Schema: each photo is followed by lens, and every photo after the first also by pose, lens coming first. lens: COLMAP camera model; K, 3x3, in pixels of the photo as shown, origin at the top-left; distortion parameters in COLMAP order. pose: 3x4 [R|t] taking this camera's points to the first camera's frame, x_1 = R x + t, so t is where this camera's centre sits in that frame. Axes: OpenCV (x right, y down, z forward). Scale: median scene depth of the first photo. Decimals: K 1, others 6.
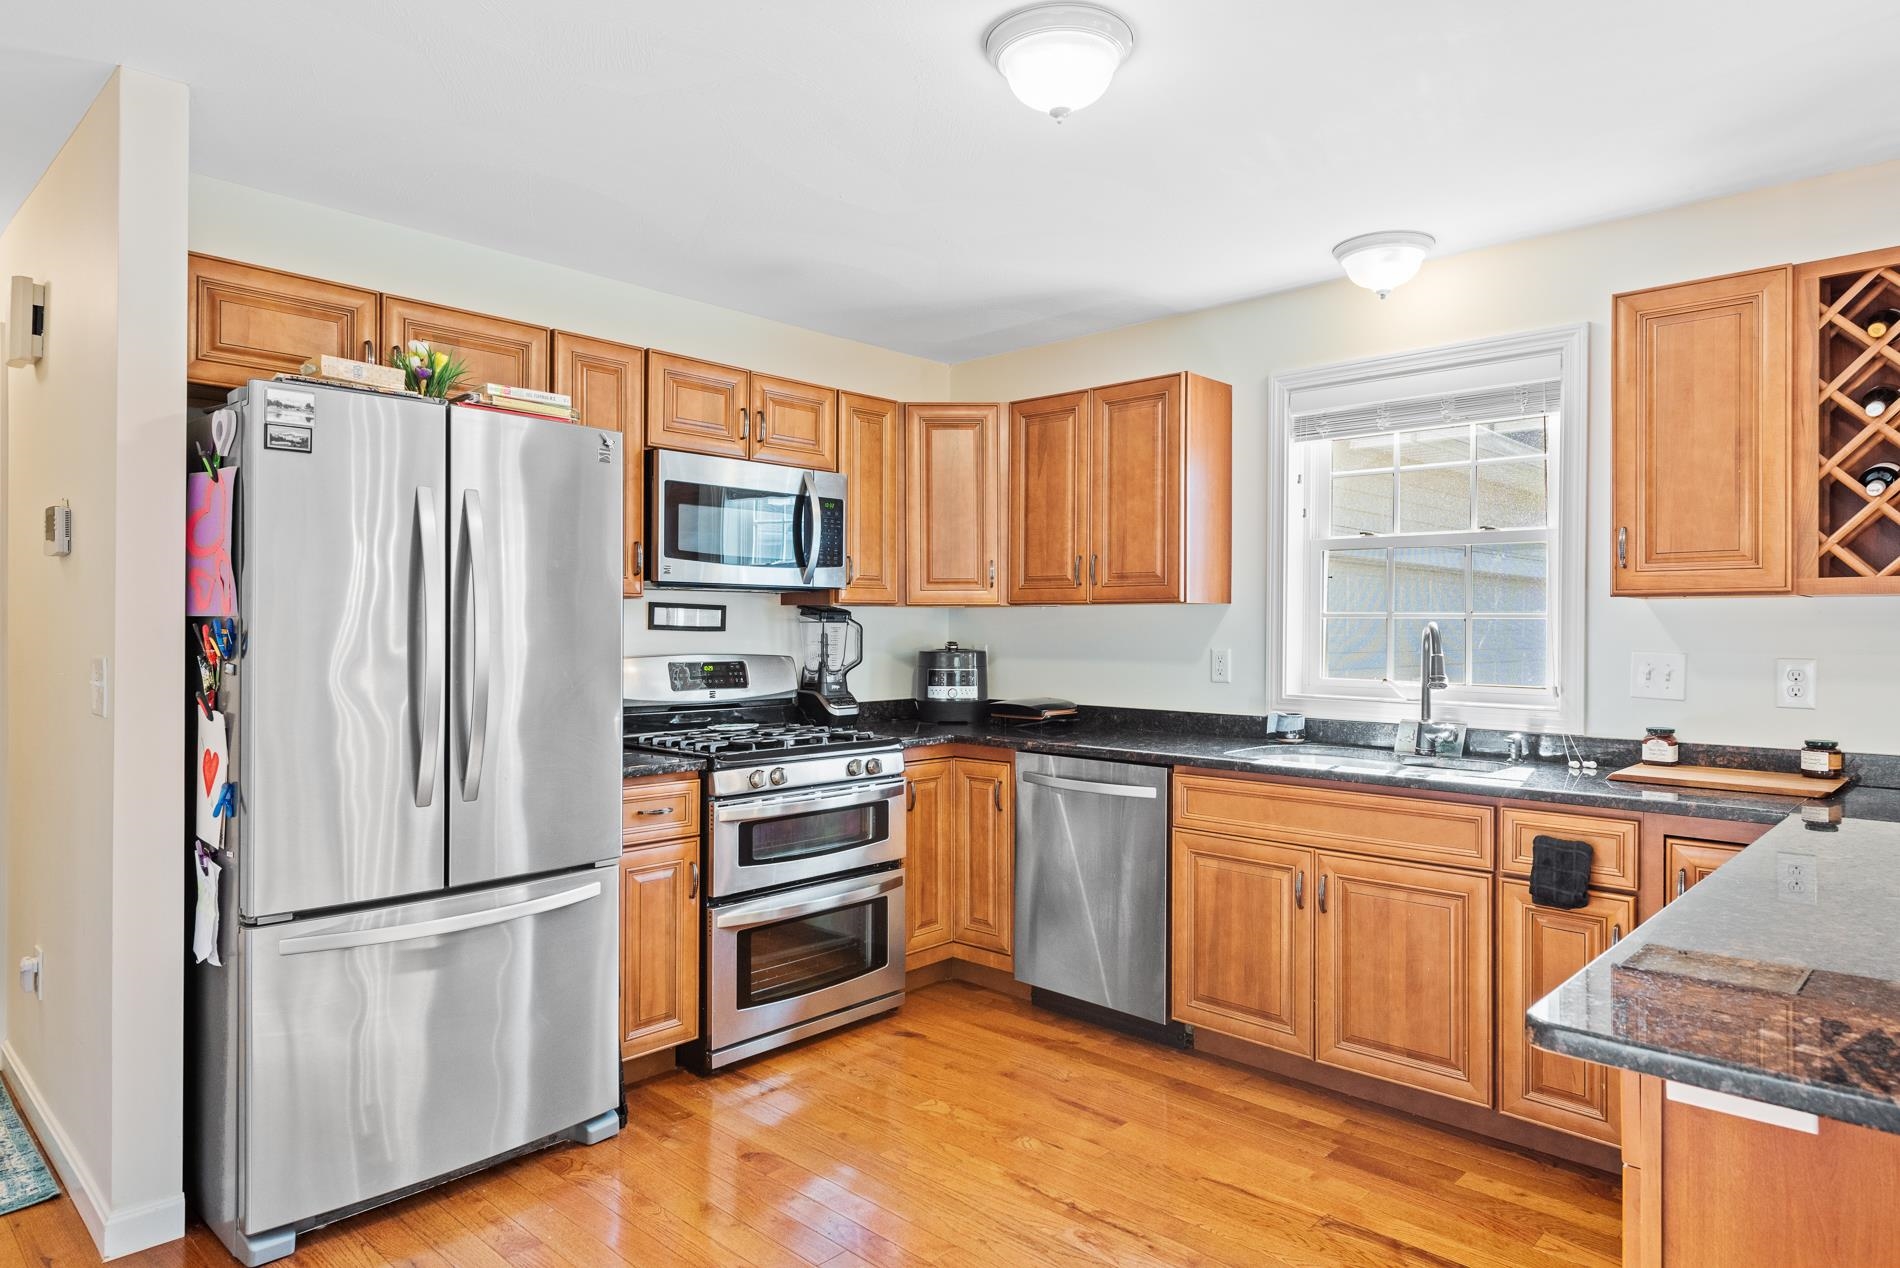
lens RADIAL K [[1137.9, 0, 952.4], [0, 1137.9, 626.8], [0, 0, 1]] dist [0.015745, -0.009963]
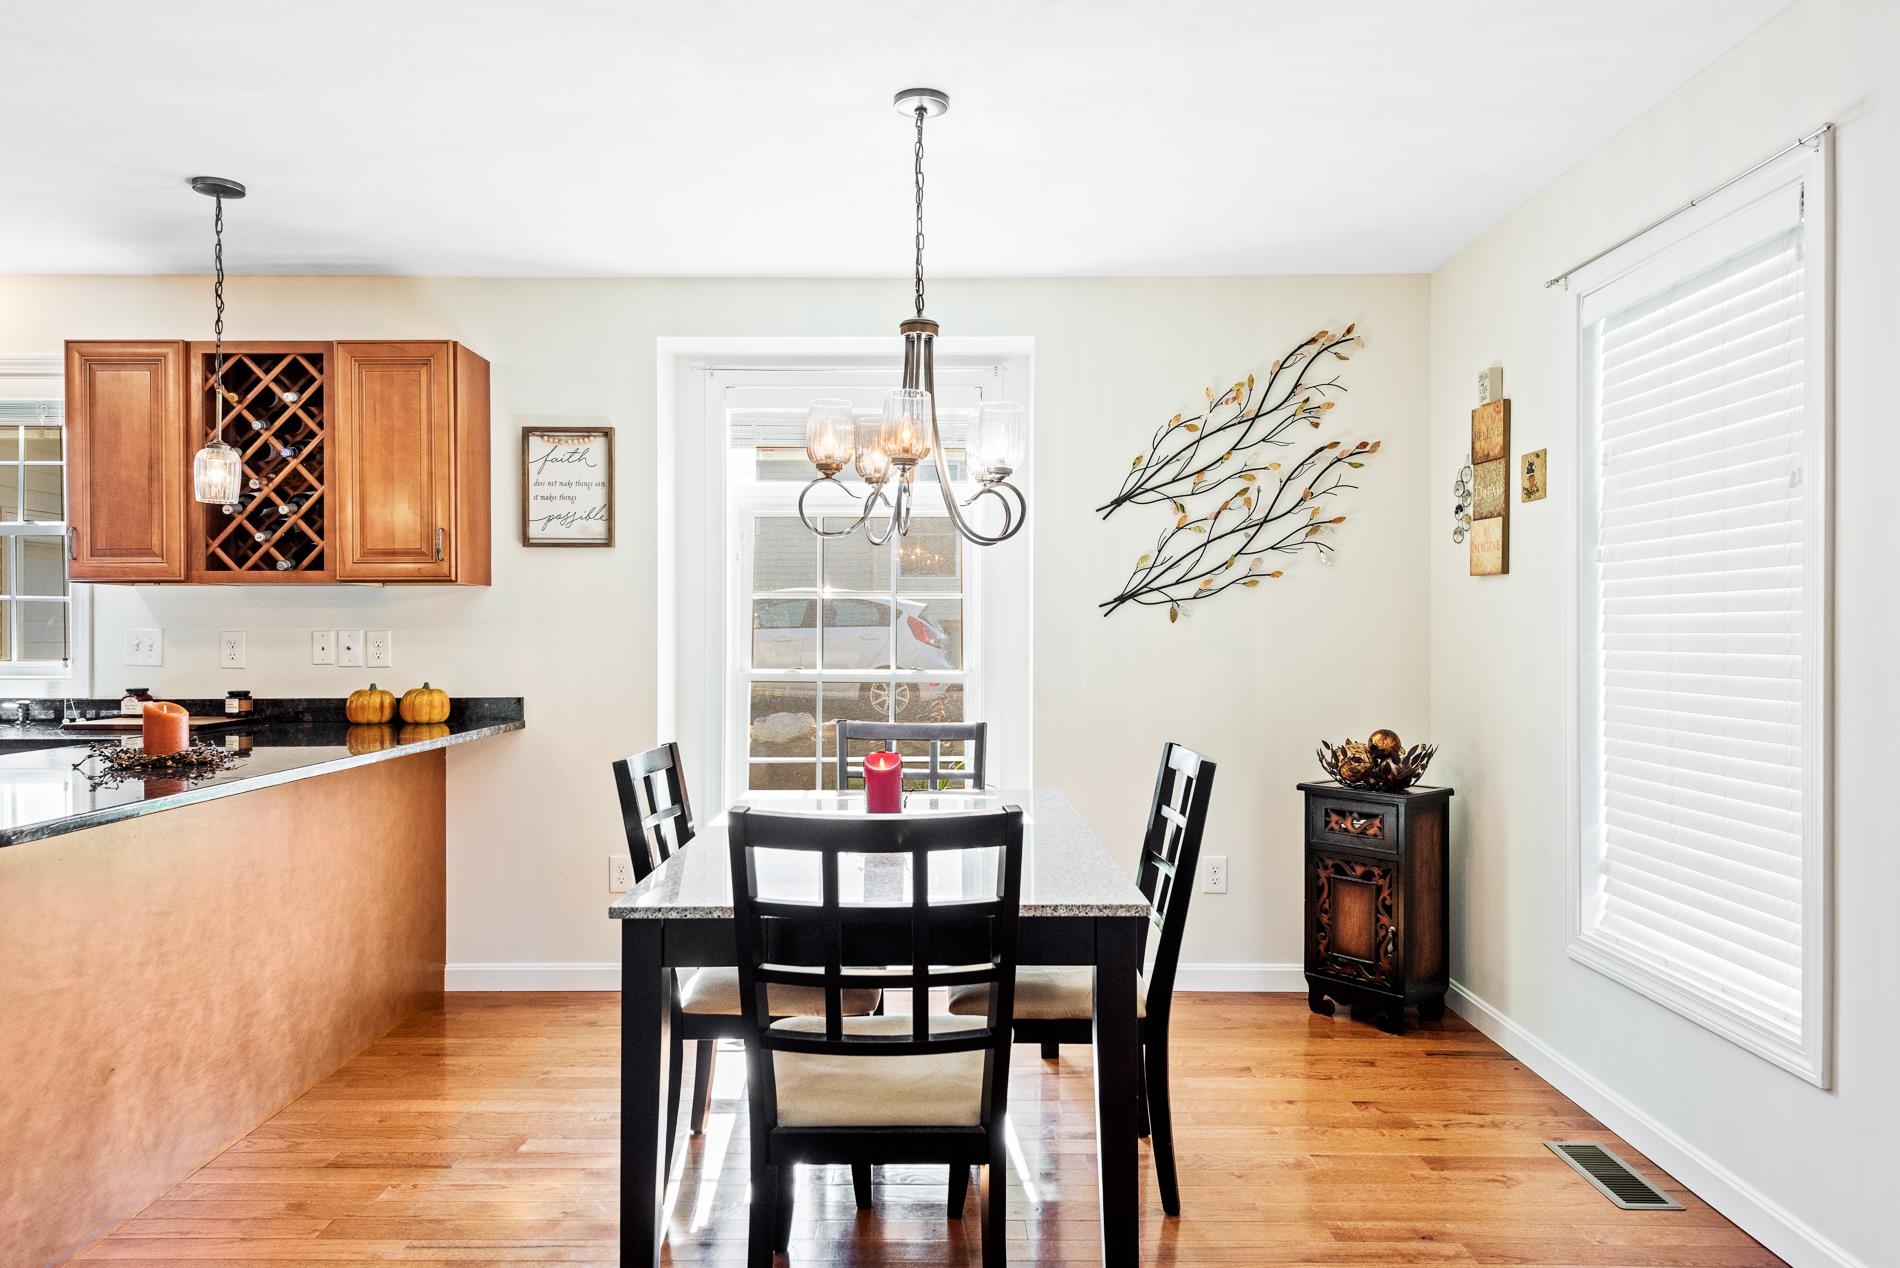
lens RADIAL K [[1248.4, 0, 951.6], [0, 1248.4, 637.0], [0, 0, 1]] dist [0.011263, -0.010822]
pose [[0.721821, -0.008761, 0.692025, 0.300980], [0.003119, 0.999951, 0.009407, 0.021052], [-0.692073, -0.004632, 0.721813, -0.595117]]
